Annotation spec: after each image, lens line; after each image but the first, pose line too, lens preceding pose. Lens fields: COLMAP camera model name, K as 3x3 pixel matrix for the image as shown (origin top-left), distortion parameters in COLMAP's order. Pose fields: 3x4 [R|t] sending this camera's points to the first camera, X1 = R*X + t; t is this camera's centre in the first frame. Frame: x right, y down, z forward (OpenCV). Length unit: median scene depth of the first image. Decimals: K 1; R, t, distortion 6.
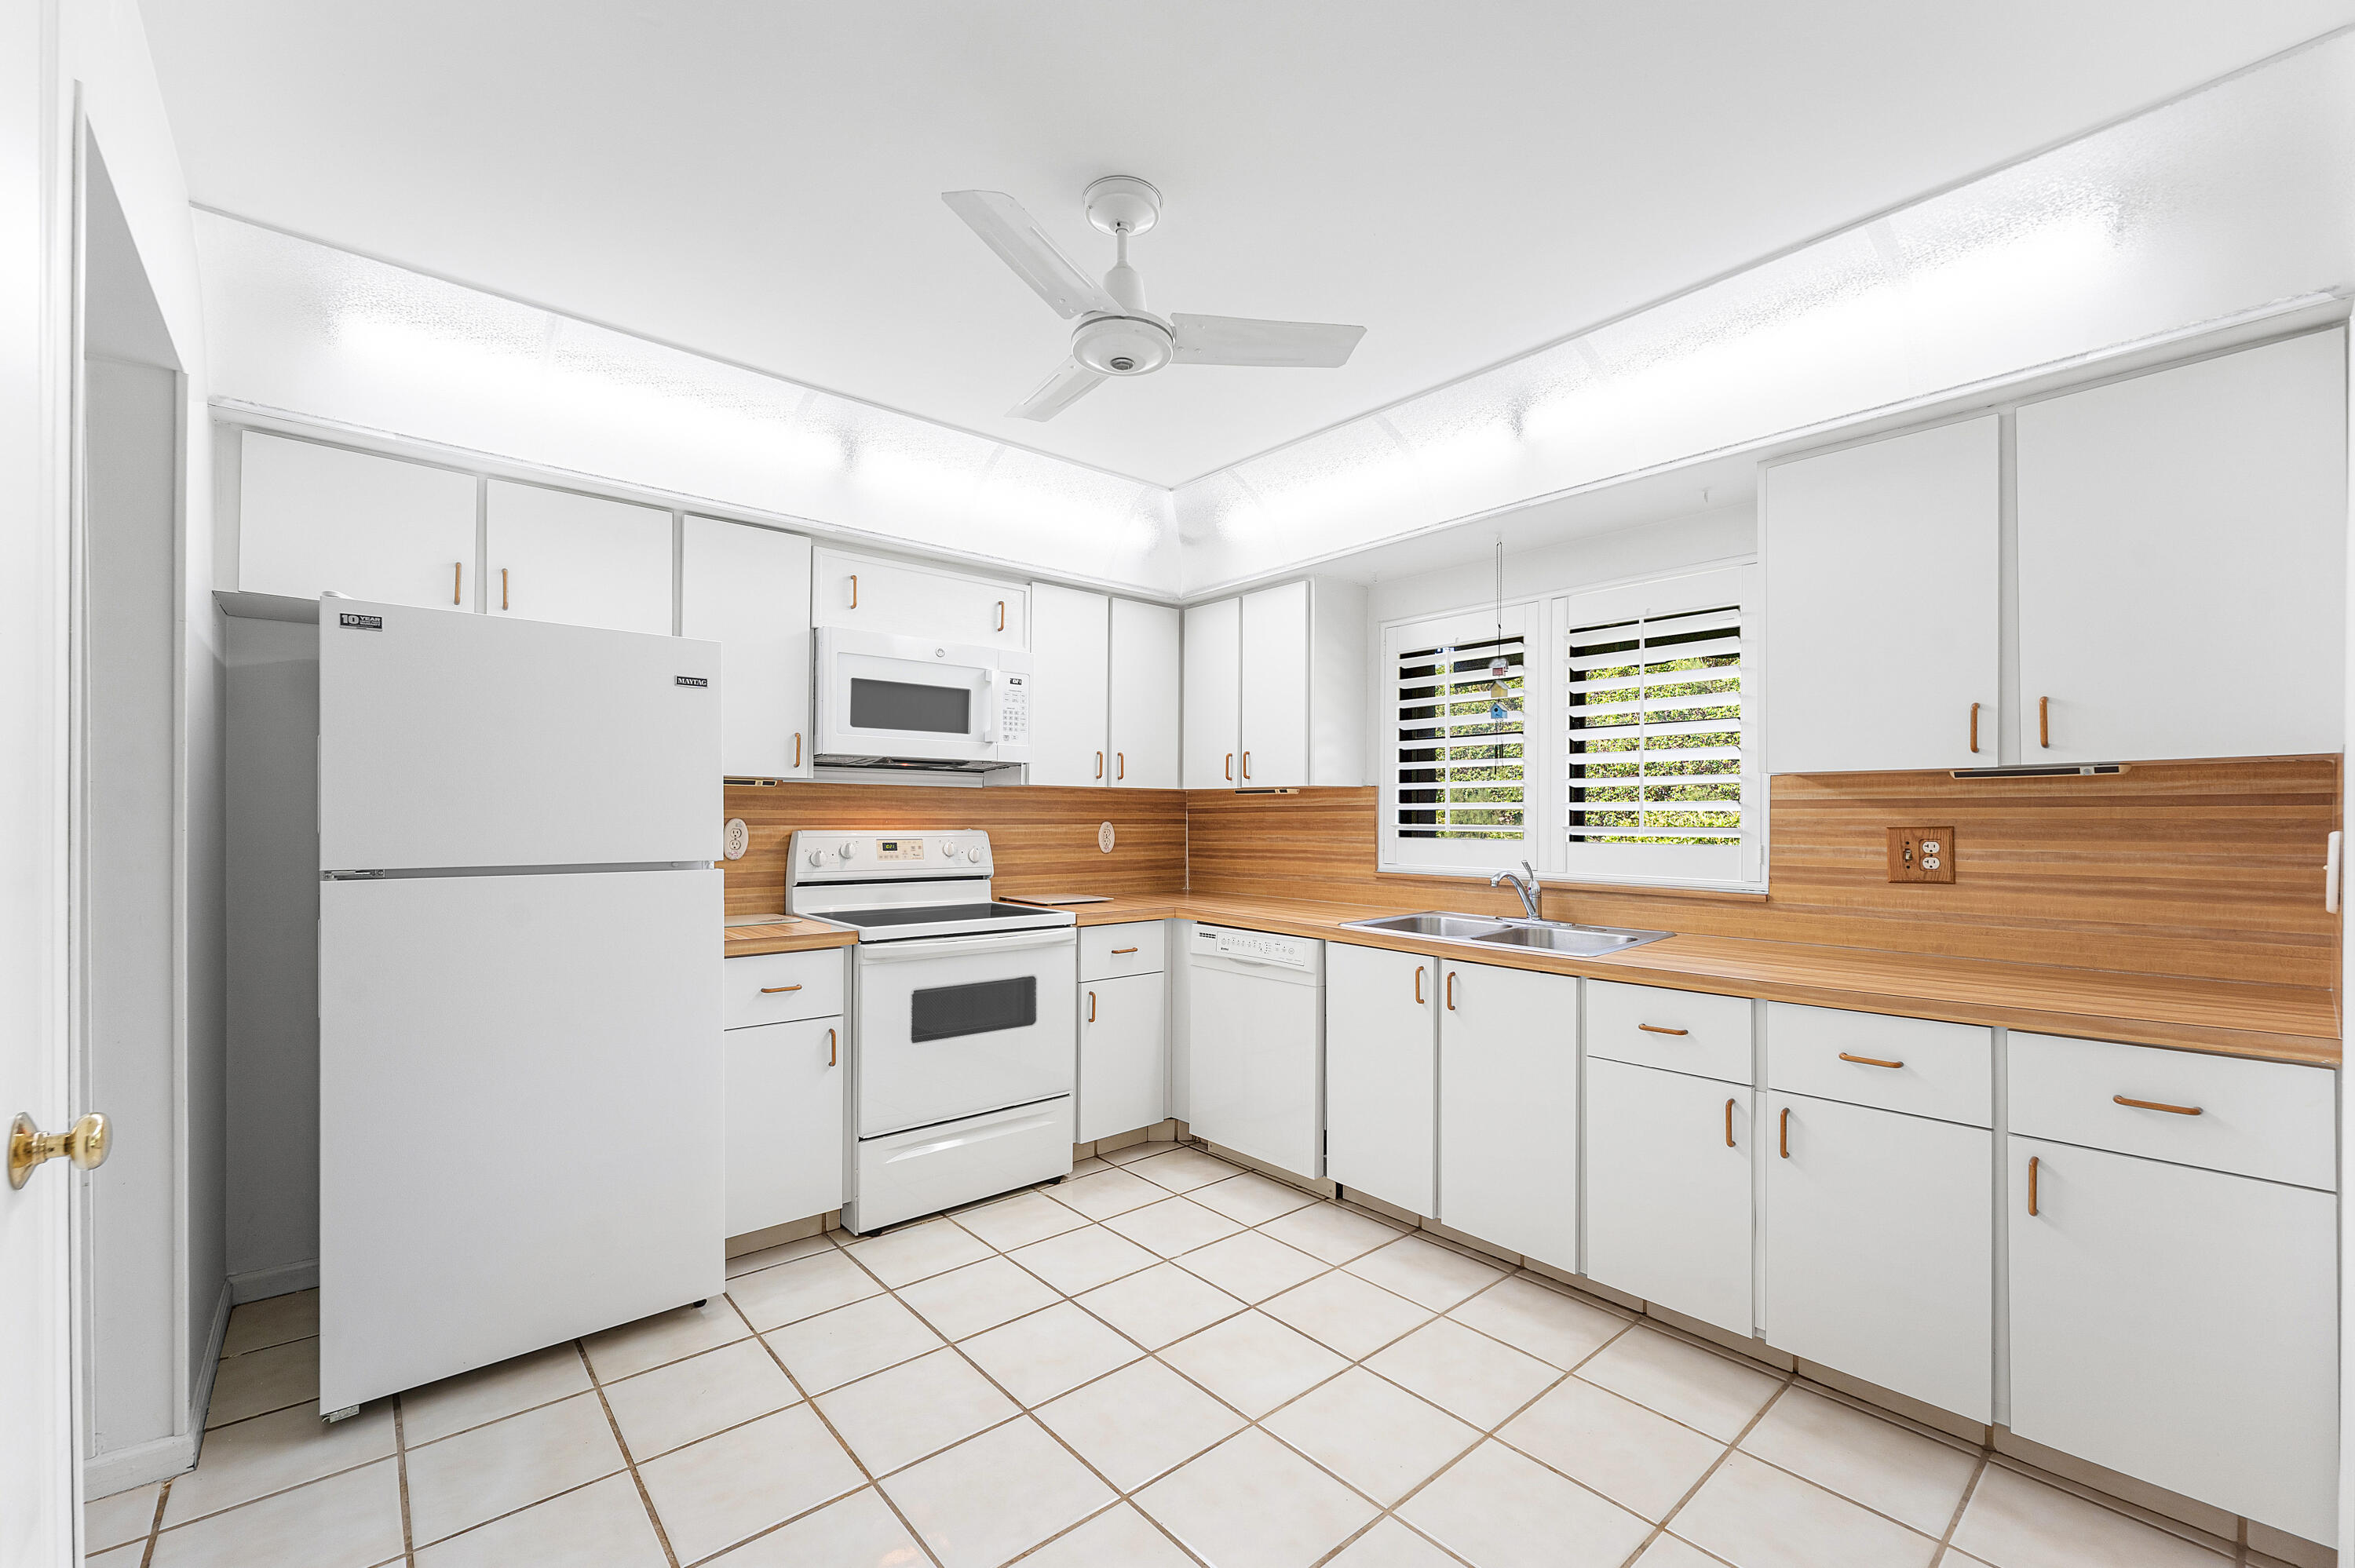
lens RADIAL K [[960.2, 0, 1157.6], [0, 960.2, 819.3], [0, 0, 1]] dist [-0.003097, -0.000089]
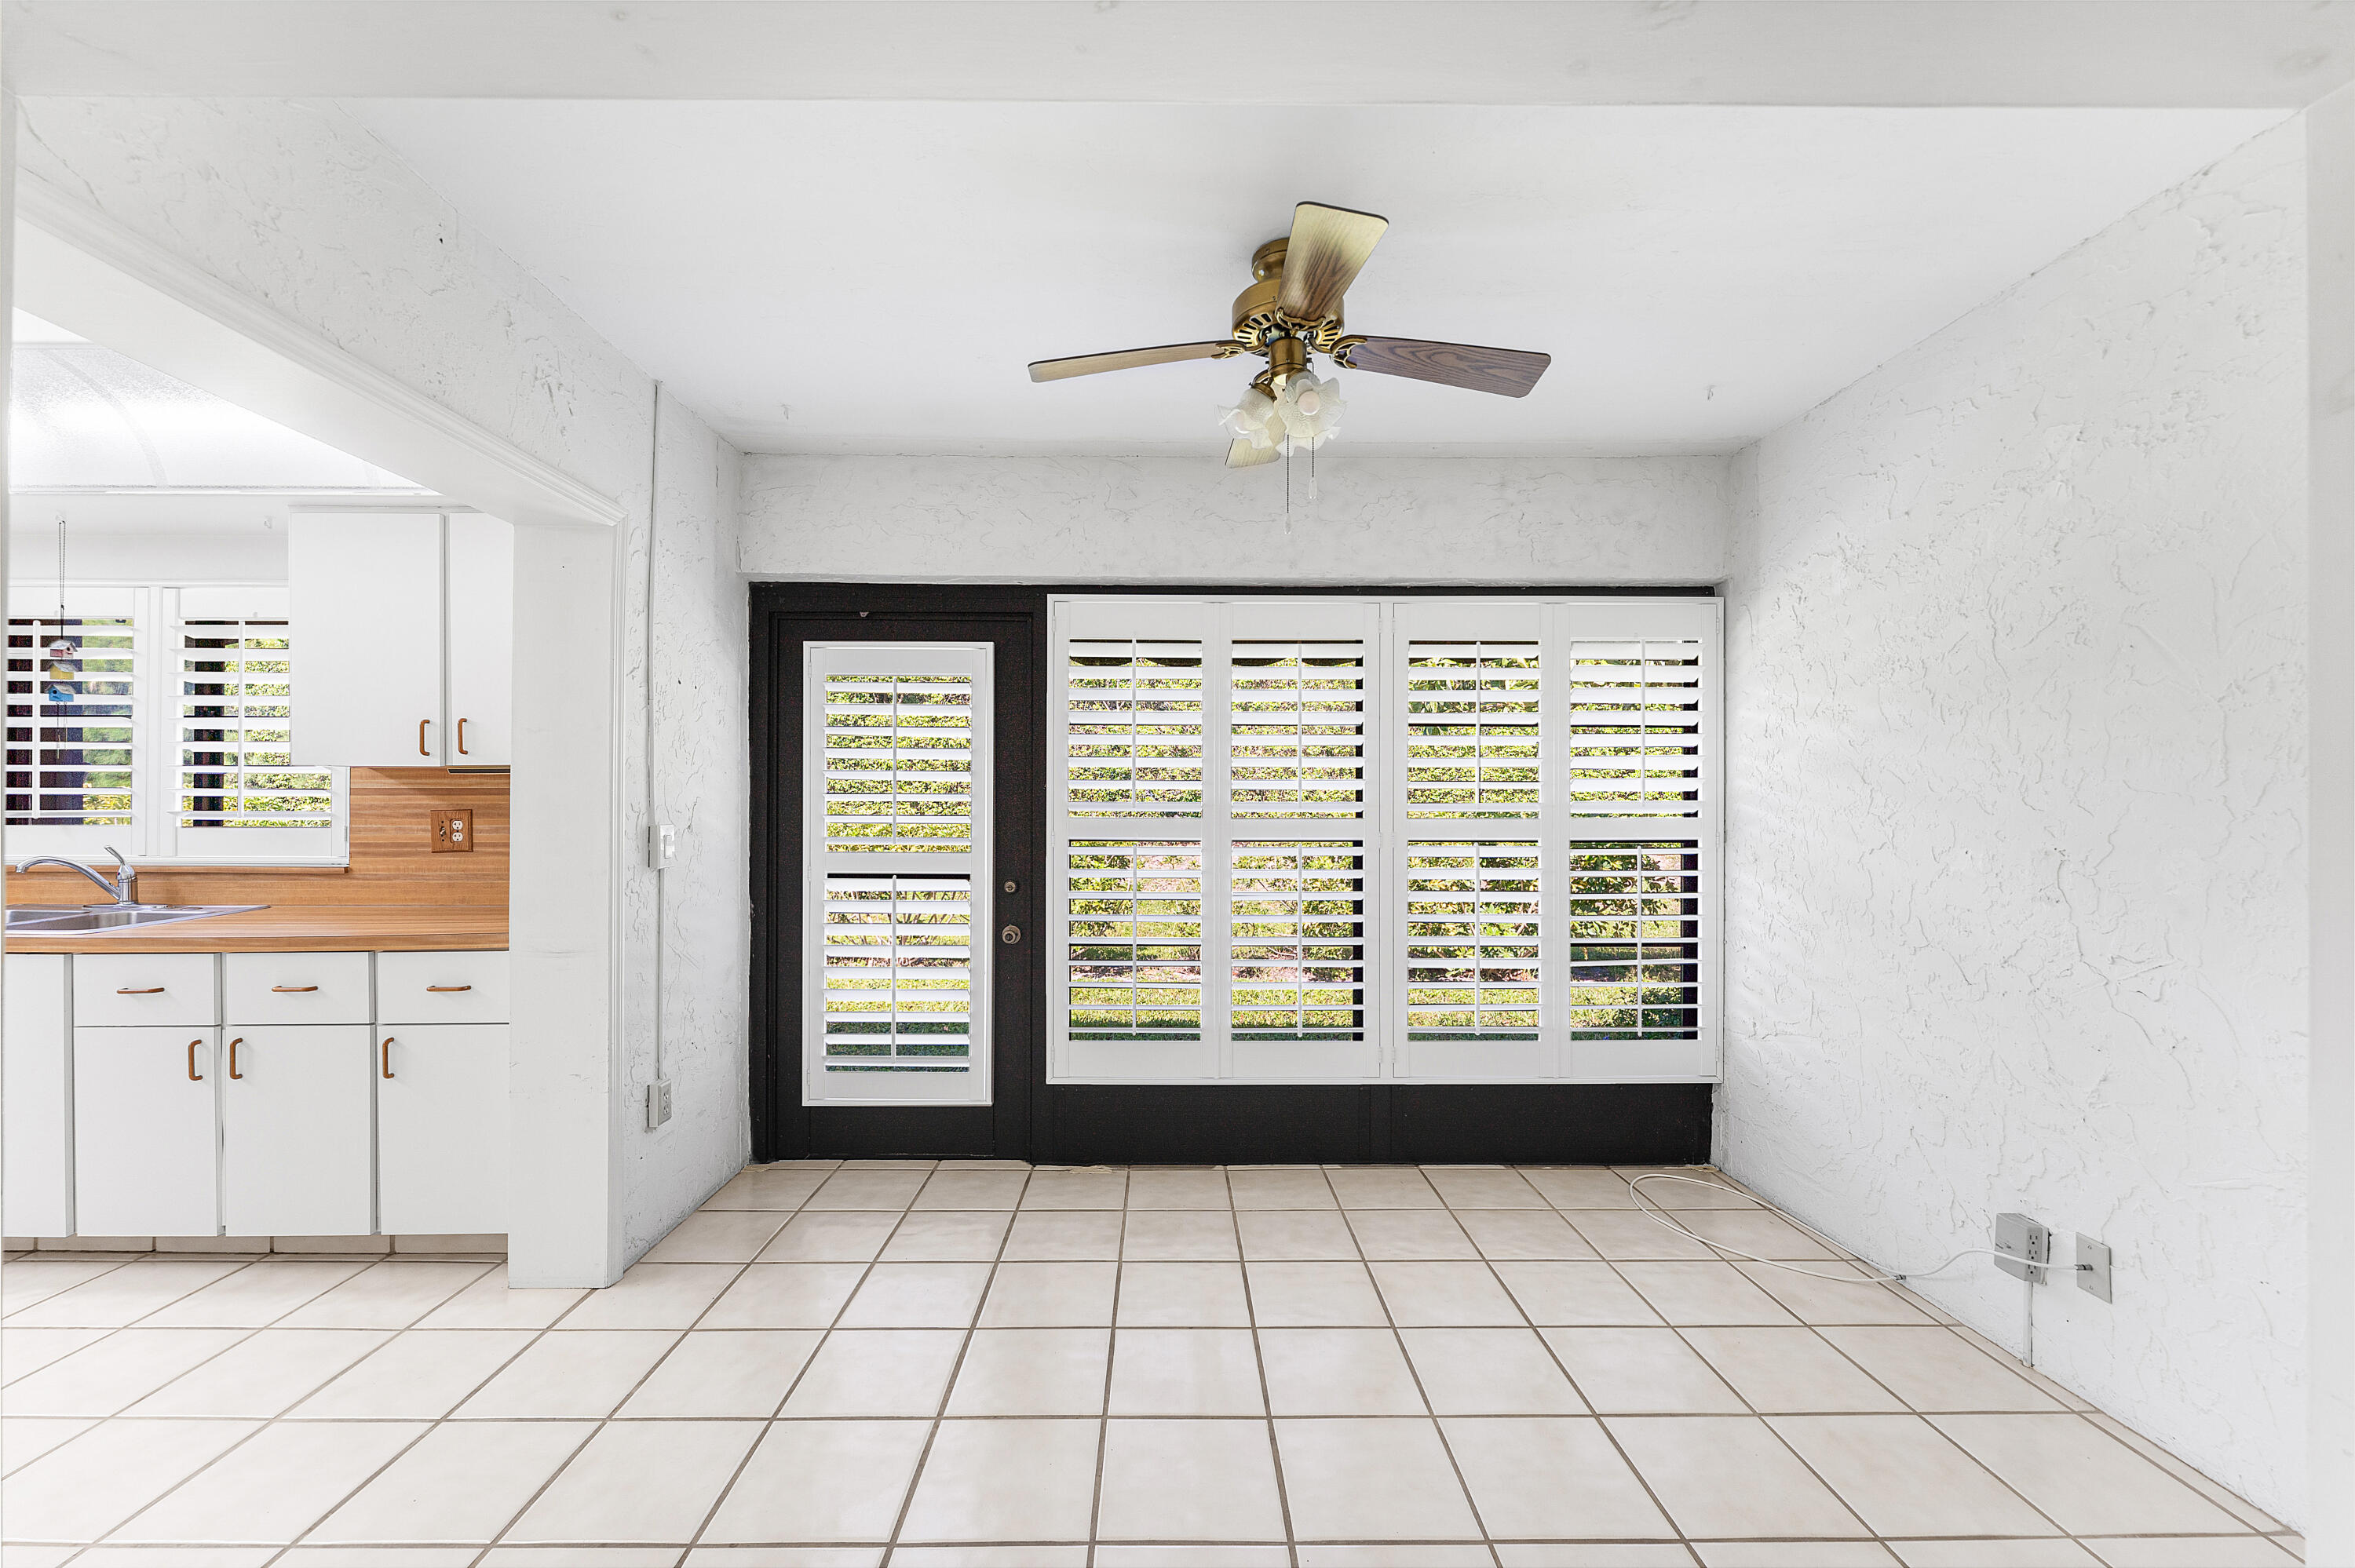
lens RADIAL K [[960.2, 0, 1171.2], [0, 960.2, 809.1], [0, 0, 1]] dist [-0.003097, -0.000089]
pose [[0.641645, -0.002895, 0.766997, 0.310651], [0.002047, 0.999996, 0.002062, 0.004719], [-0.766999, 0.000247, 0.641648, -0.454079]]
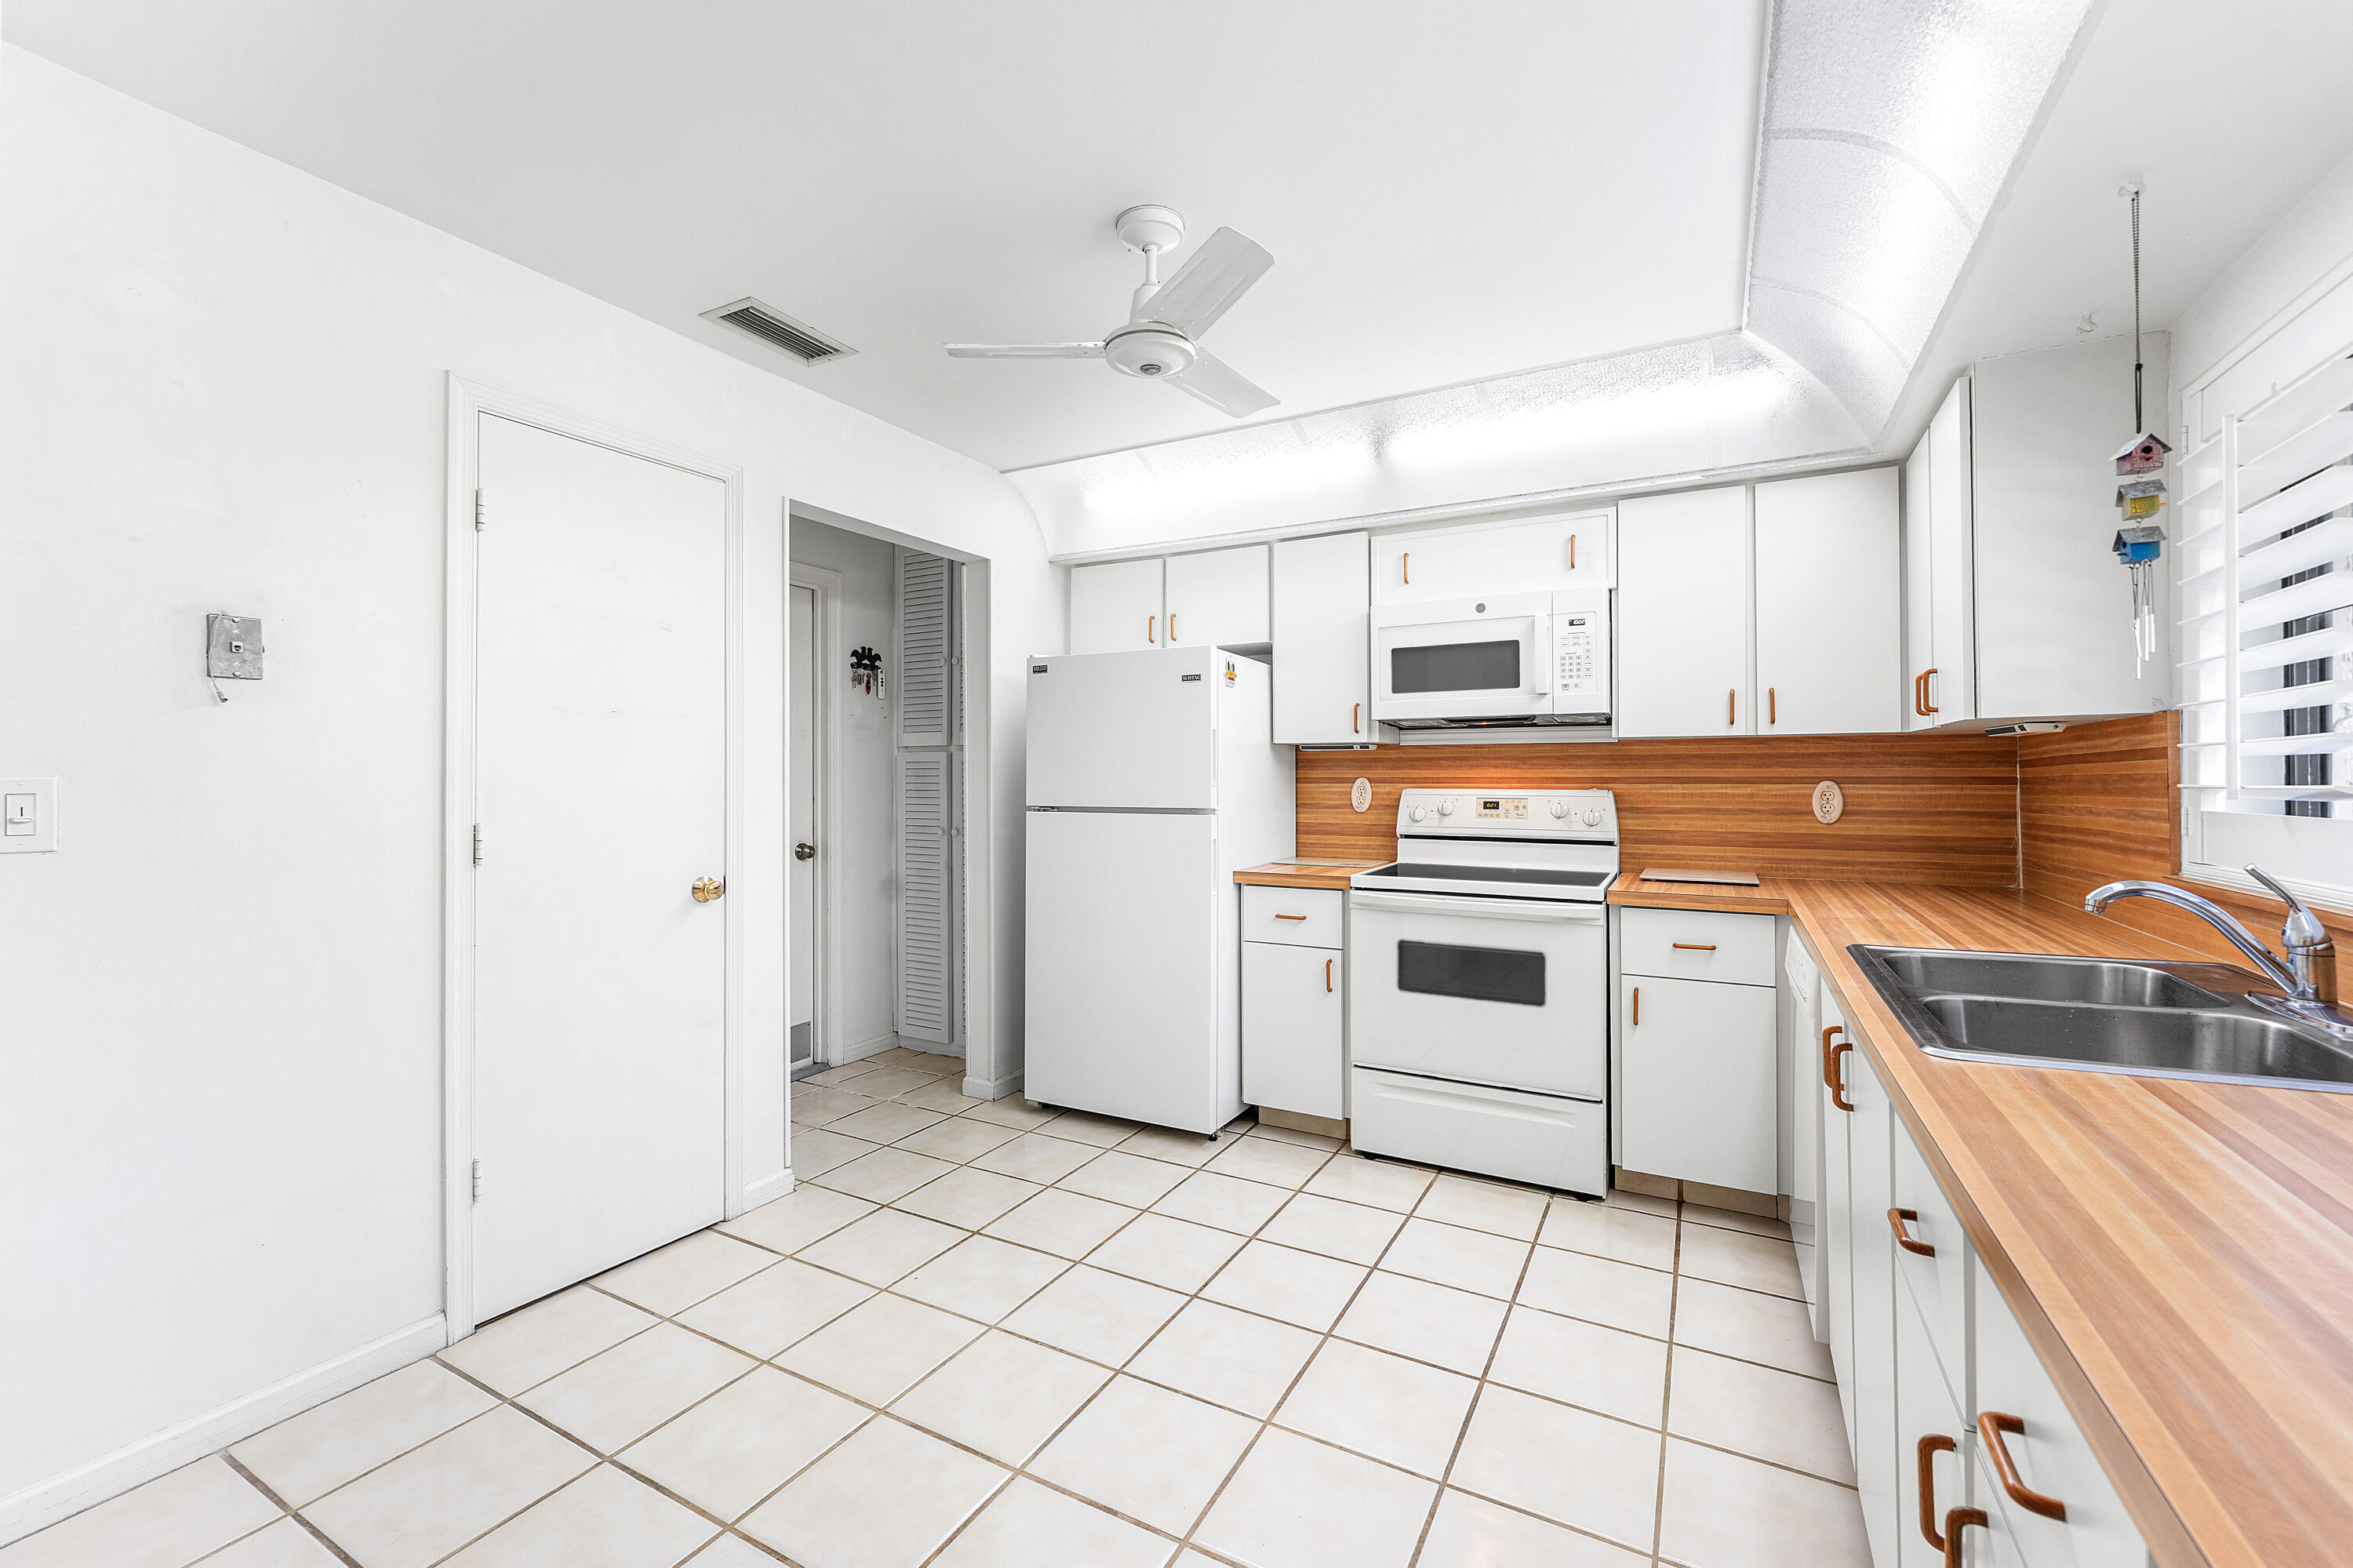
lens RADIAL K [[959.6, 0, 1177.7], [0, 959.6, 772.4], [0, 0, 1]] dist [-0.003097, -0.000089]
pose [[0.358464, -0.008931, -0.933501, 0.593214], [0.000634, 0.999956, -0.009323, 0.003485], [0.933543, 0.002750, 0.358454, 0.365934]]
